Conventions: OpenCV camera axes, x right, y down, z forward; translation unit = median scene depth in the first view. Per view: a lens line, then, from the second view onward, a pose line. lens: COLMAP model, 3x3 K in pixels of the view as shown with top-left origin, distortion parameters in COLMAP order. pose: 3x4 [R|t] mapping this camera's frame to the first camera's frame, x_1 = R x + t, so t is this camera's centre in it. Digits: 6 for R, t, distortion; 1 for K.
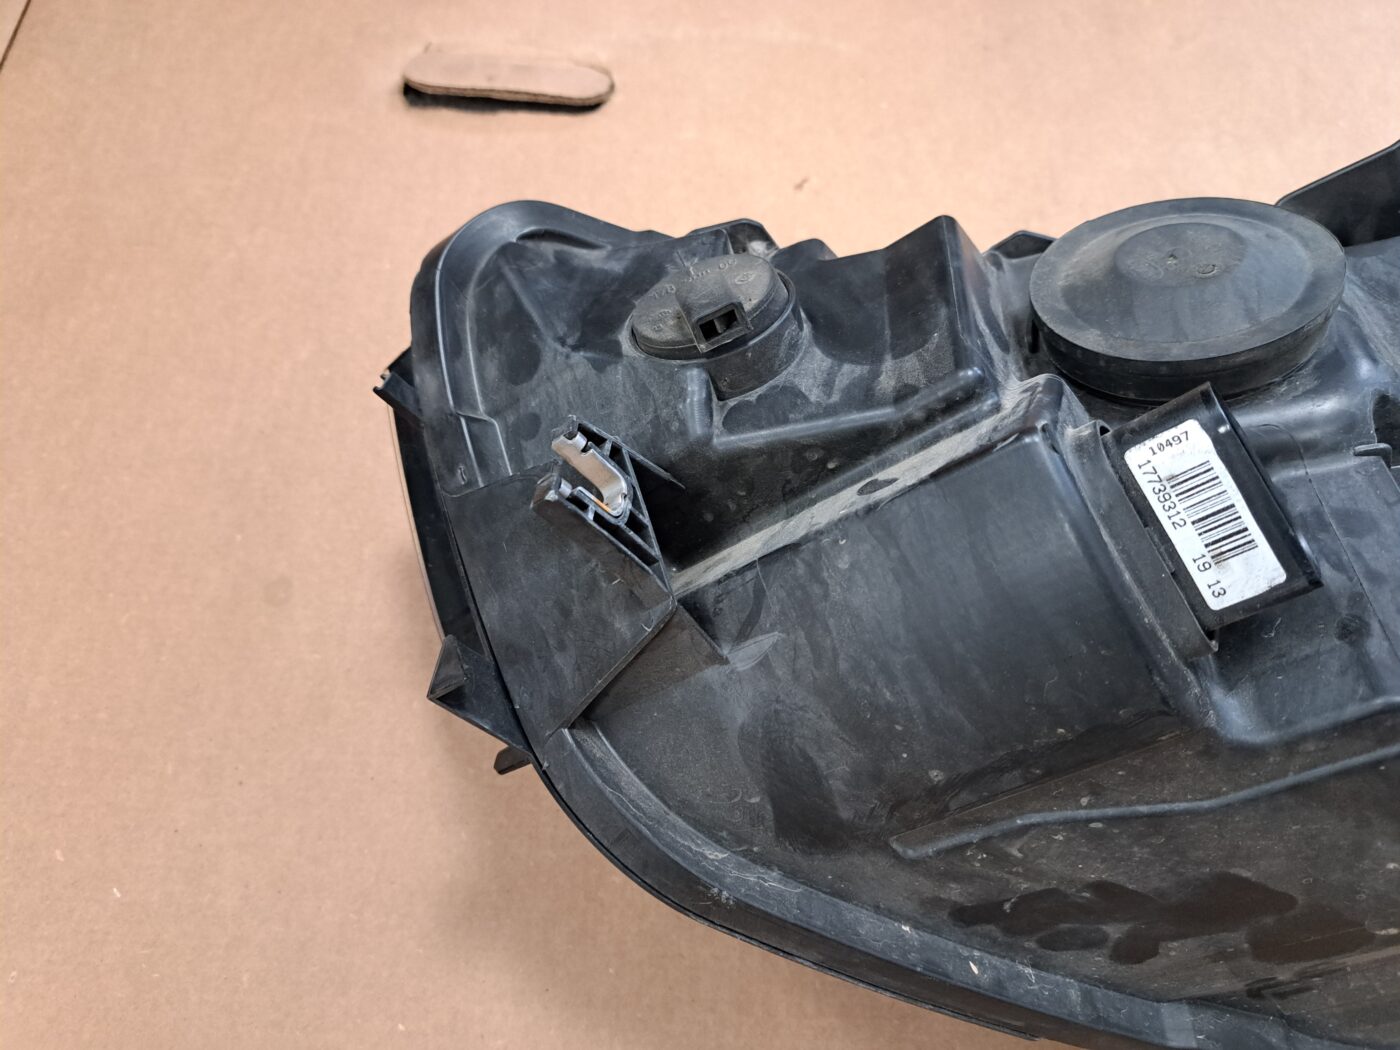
lens RADIAL K [[1021.0, 0, 697.8], [0, 1021.0, 518.1], [0, 0, 1]] dist [0.041563, -0.064987]
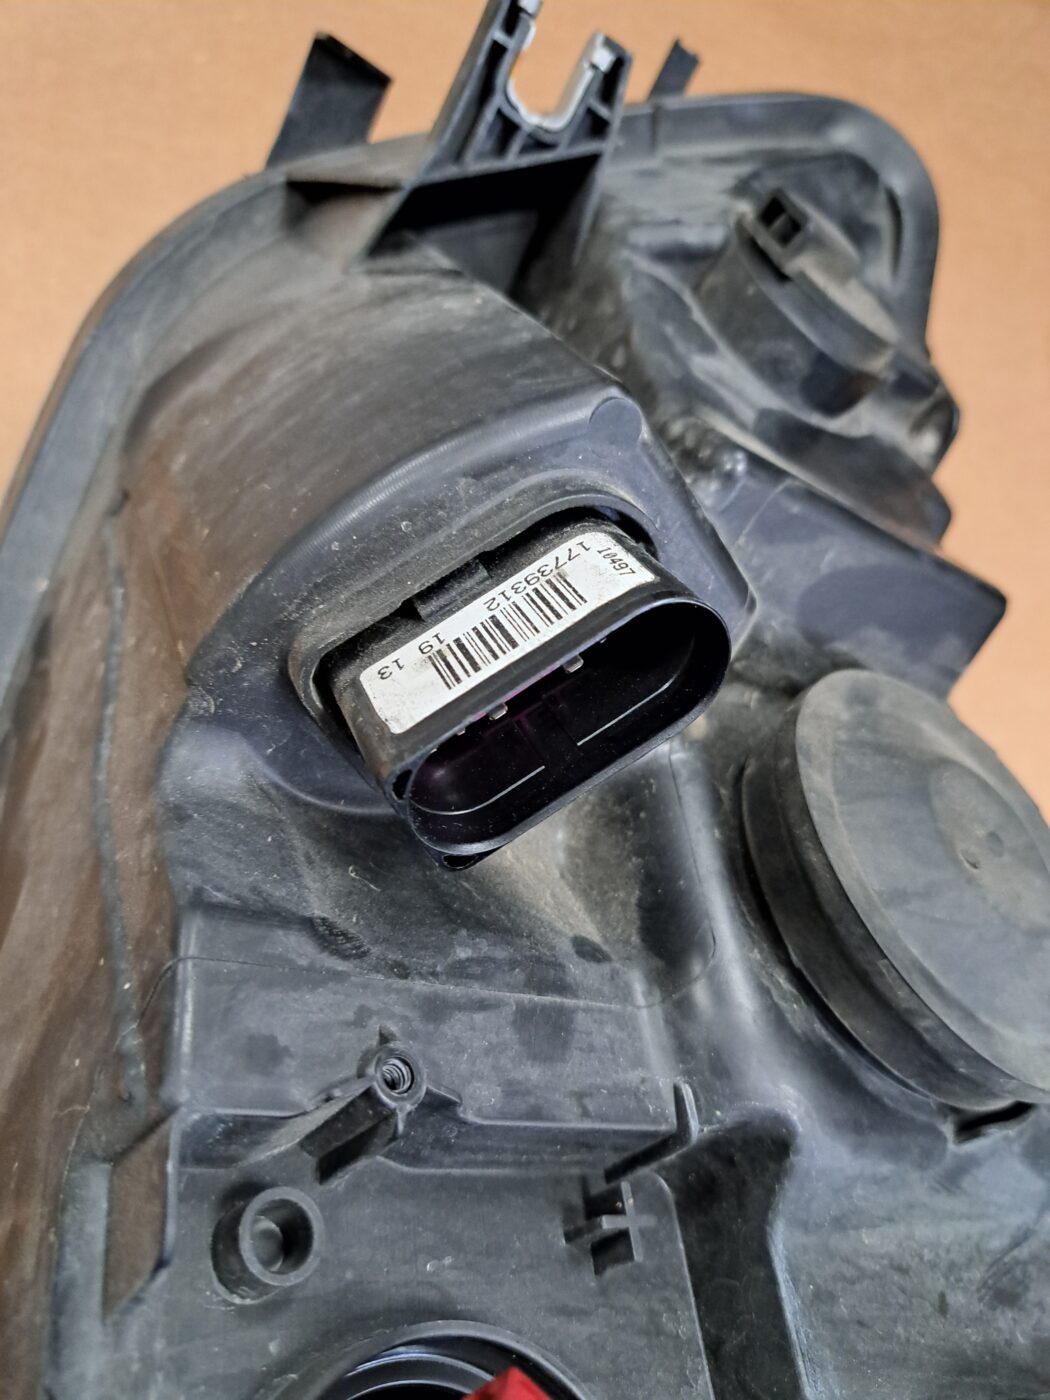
lens RADIAL K [[1021.0, 0, 525.0], [0, 1021.0, 700.0], [0, 0, 1]] dist [0.041563, -0.064987]
pose [[0.044200, 0.946231, -0.320458, 0.623877], [-0.983407, 0.097704, 0.152857, -0.089229], [0.175948, 0.308385, 0.934848, 0.378963]]
